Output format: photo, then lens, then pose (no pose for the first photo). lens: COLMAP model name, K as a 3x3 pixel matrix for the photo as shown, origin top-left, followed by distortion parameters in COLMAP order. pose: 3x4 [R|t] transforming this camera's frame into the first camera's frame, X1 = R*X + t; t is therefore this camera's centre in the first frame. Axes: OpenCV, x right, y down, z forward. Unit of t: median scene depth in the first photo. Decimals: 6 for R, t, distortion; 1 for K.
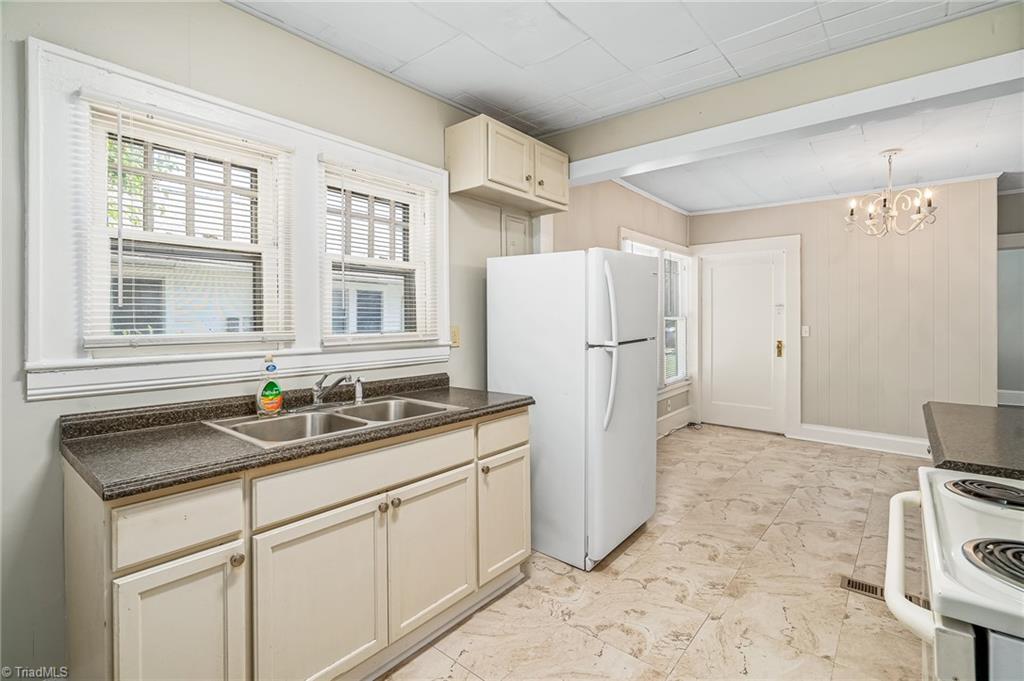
lens RADIAL K [[480.1, 0, 516.2], [0, 480.1, 318.4], [0, 0, 1]] dist [-0.004503, 0.001890]
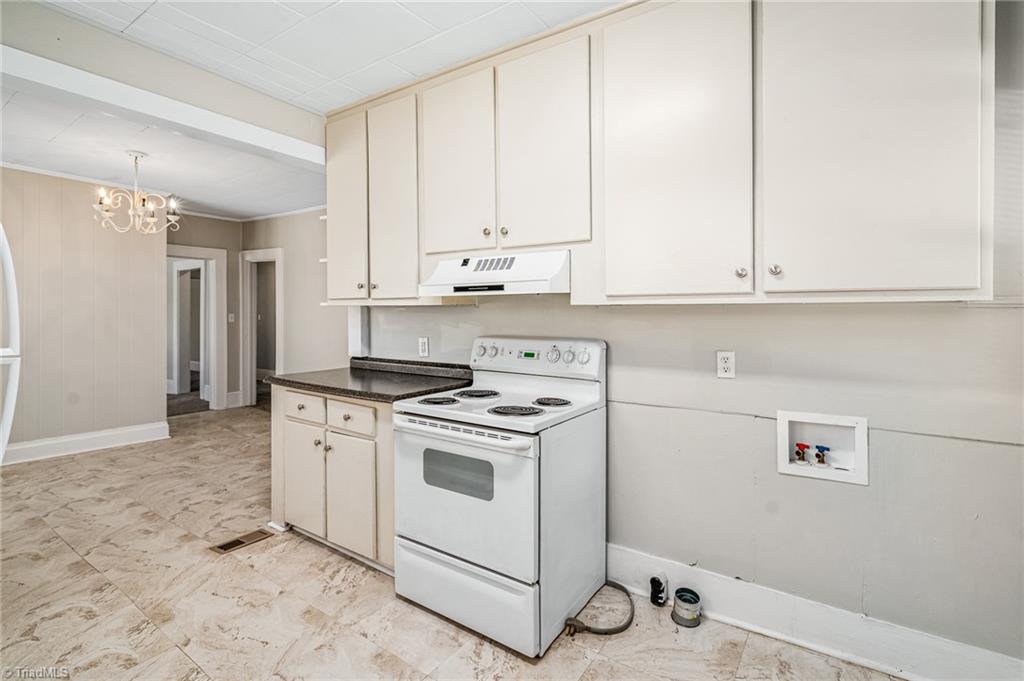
lens RADIAL K [[480.1, 0, 514.9], [0, 480.1, 314.7], [0, 0, 1]] dist [-0.004503, 0.001890]
pose [[-0.079511, -0.003043, 0.996829, -0.392943], [-0.000107, 0.999995, 0.003044, -0.000484], [-0.996834, 0.000135, -0.079511, 0.328231]]
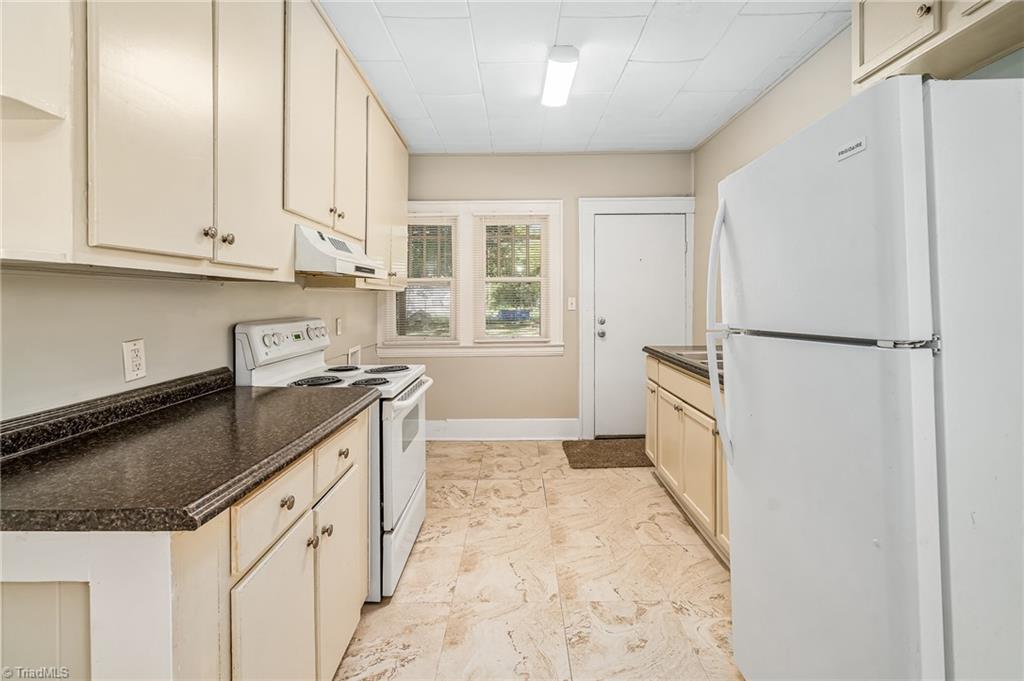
lens RADIAL K [[480.1, 0, 507.4], [0, 480.1, 307.3], [0, 0, 1]] dist [-0.004503, 0.001890]
pose [[-0.787500, 0.017832, -0.616057, 0.685723], [0.009144, 0.999809, 0.017251, 0.010717], [0.616247, 0.007952, -0.787513, 1.119668]]
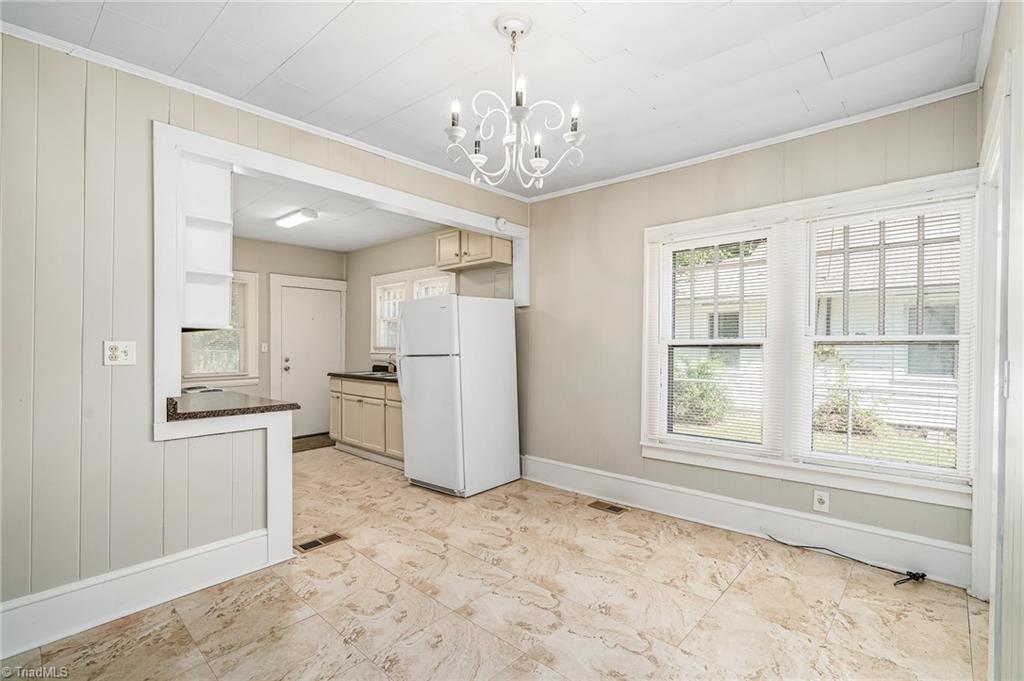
lens RADIAL K [[480.1, 0, 511.1], [0, 480.1, 347.5], [0, 0, 1]] dist [-0.004503, 0.001890]
pose [[-0.068488, 0.006091, -0.997633, 1.631565], [-0.001798, 0.999979, 0.006229, 0.012355], [0.997650, 0.002220, -0.068475, 1.286486]]
